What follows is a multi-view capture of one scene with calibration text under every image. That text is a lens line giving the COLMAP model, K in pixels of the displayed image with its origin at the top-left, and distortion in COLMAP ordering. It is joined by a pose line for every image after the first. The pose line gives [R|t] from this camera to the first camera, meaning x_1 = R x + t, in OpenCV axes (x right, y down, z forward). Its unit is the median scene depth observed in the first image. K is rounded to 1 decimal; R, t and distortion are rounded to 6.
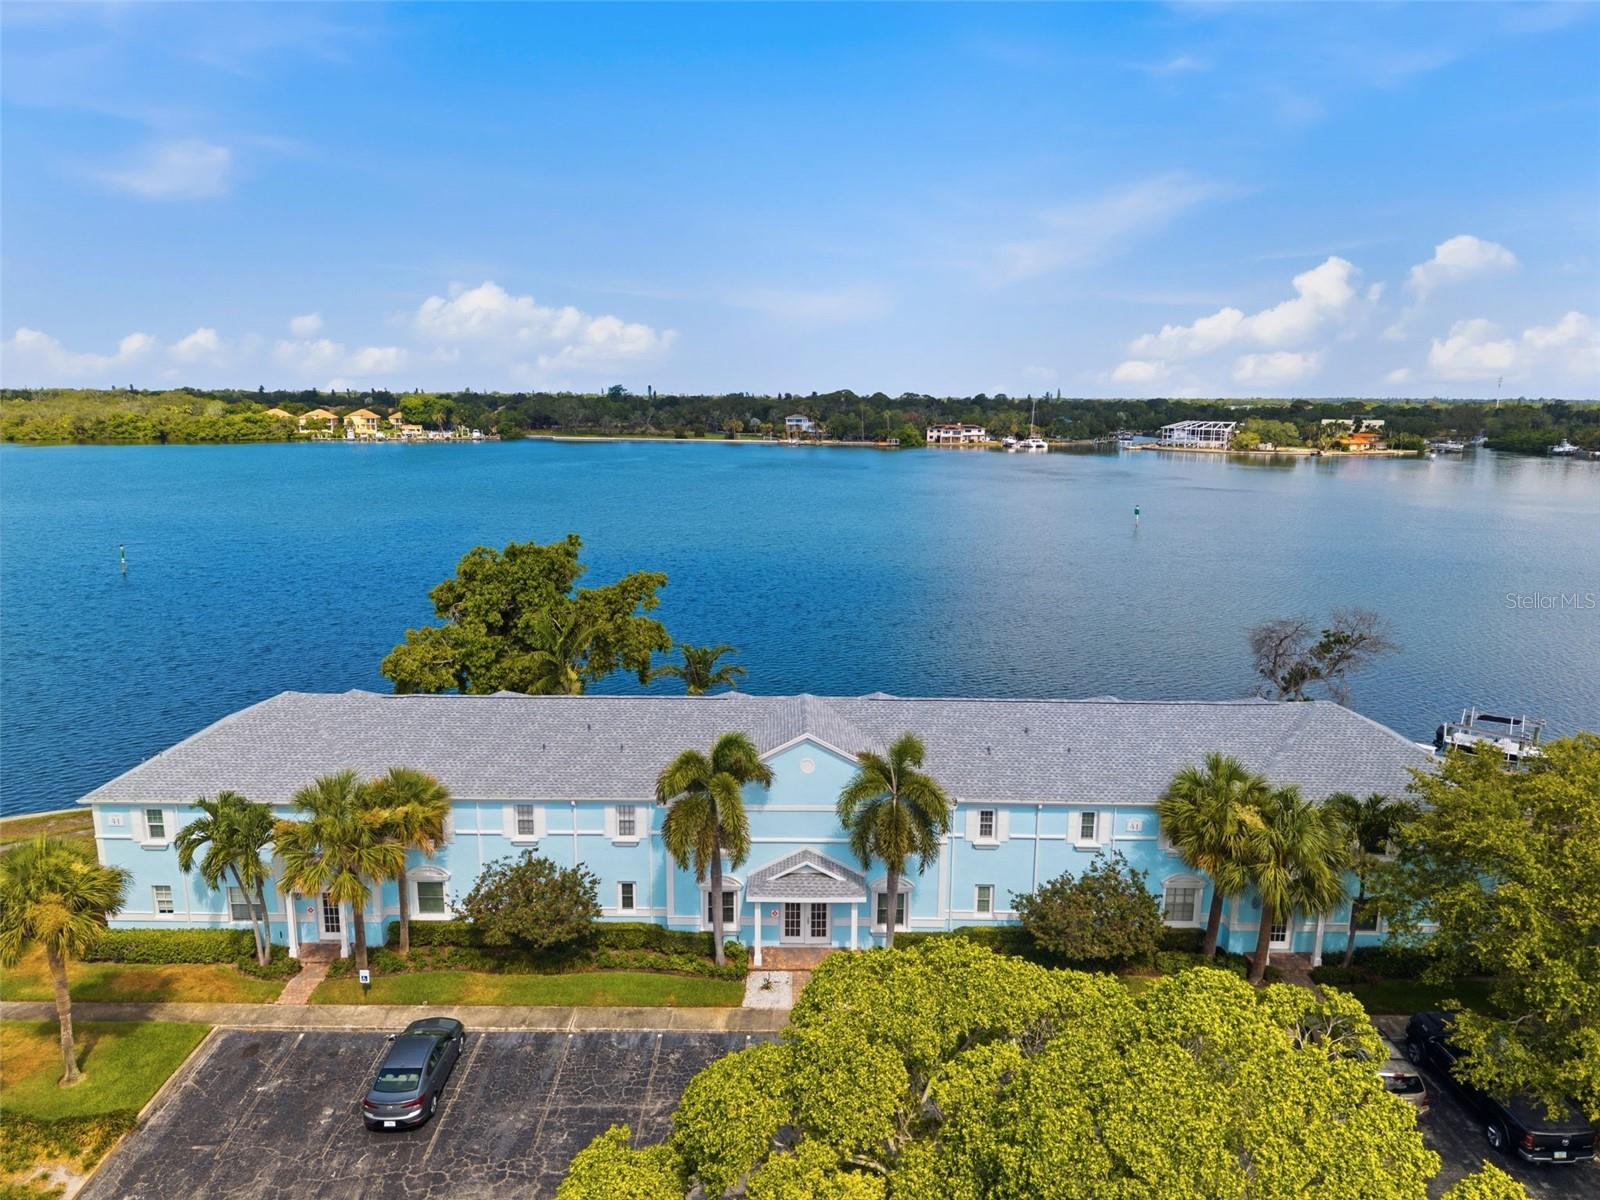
lens RADIAL K [[1049.7, 0, 805.5], [0, 1049.7, 634.0], [0, 0, 1]] dist [0.051728, -0.051399]
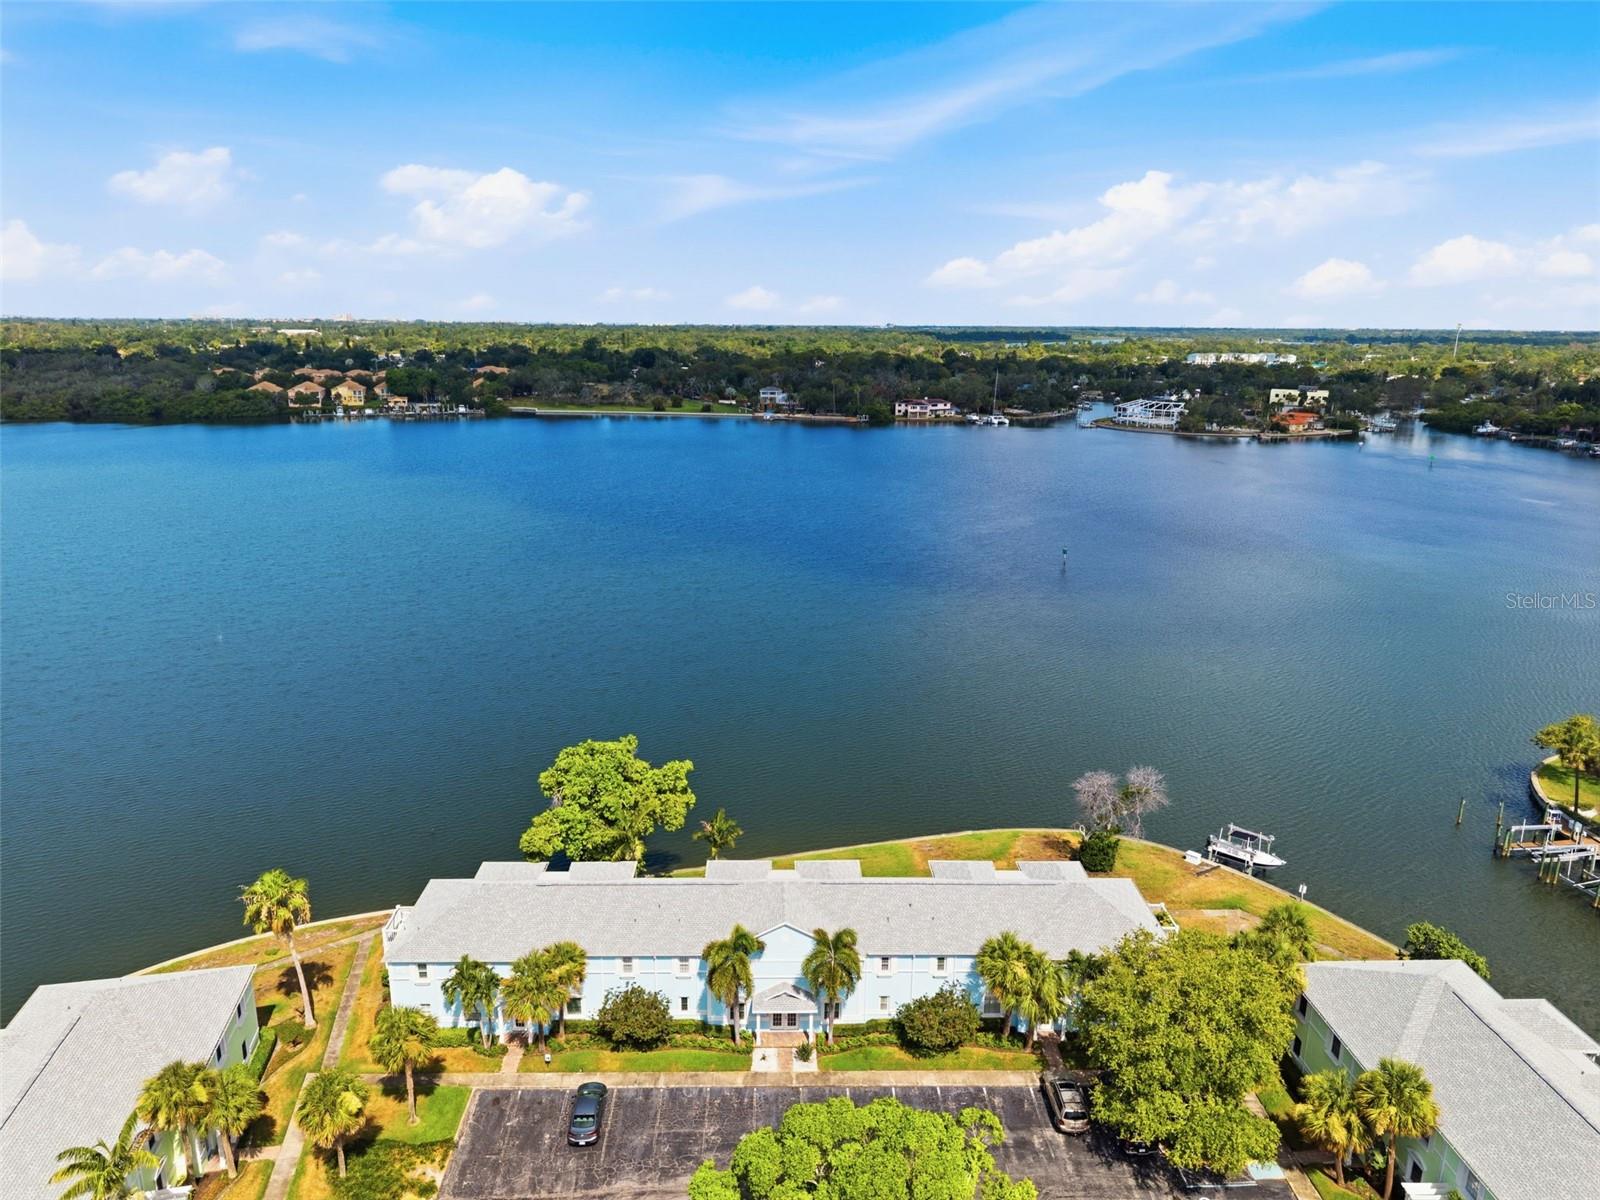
lens RADIAL K [[1049.7, 0, 805.5], [0, 1049.7, 634.0], [0, 0, 1]] dist [0.051728, -0.051399]
pose [[0.999688, -0.003625, 0.024720, -0.006526], [0.001895, 0.997568, 0.069674, -0.523219], [-0.024912, -0.069605, 0.997264, -0.777877]]
